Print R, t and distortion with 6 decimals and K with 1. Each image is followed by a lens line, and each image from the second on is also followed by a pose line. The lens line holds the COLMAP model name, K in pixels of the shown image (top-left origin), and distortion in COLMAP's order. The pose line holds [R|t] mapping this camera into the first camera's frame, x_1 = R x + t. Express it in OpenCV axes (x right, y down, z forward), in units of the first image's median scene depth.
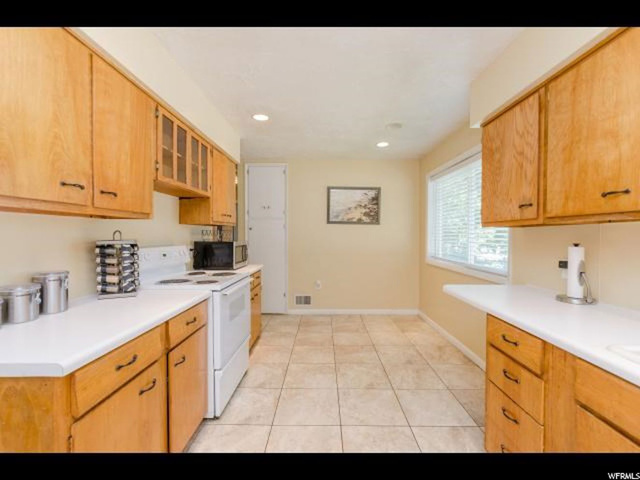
lens RADIAL K [[294.6, 0, 323.2], [0, 294.6, 240.7], [0, 0, 1]] dist [0.008437, -0.003331]
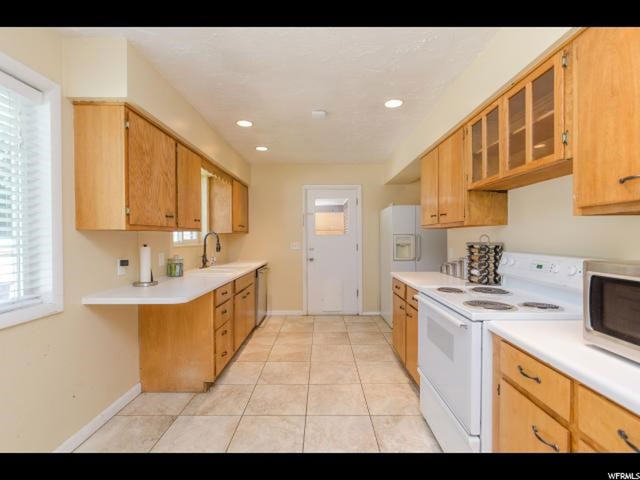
lens RADIAL K [[294.6, 0, 319.5], [0, 294.6, 239.5], [0, 0, 1]] dist [0.008437, -0.003331]
pose [[-0.999998, 0.001019, 0.001653, 0.007641], [0.001068, 0.999555, 0.029796, -0.049664], [-0.001622, 0.029798, -0.999555, 2.147542]]
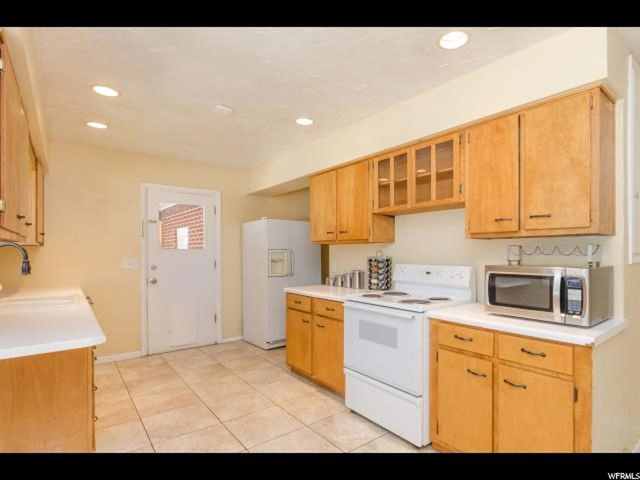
lens RADIAL K [[341.2, 0, 348.8], [0, 341.2, 254.3], [0, 0, 1]] dist [0.002346, -0.001712]
pose [[-0.767848, 0.000787, -0.640632, 0.543577], [-0.015023, 0.999702, 0.019234, -0.043161], [0.640456, 0.024393, -0.767608, 2.152978]]
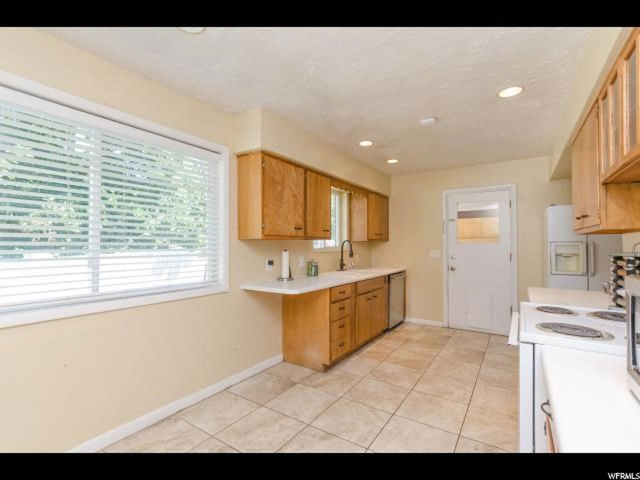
lens RADIAL K [[294.6, 0, 326.5], [0, 294.6, 241.8], [0, 0, 1]] dist [0.008437, -0.003331]
pose [[-0.841065, 0.002735, 0.540927, -0.354278], [0.008434, 0.999932, 0.008059, -0.048306], [-0.540868, 0.011340, -0.841031, 2.174929]]
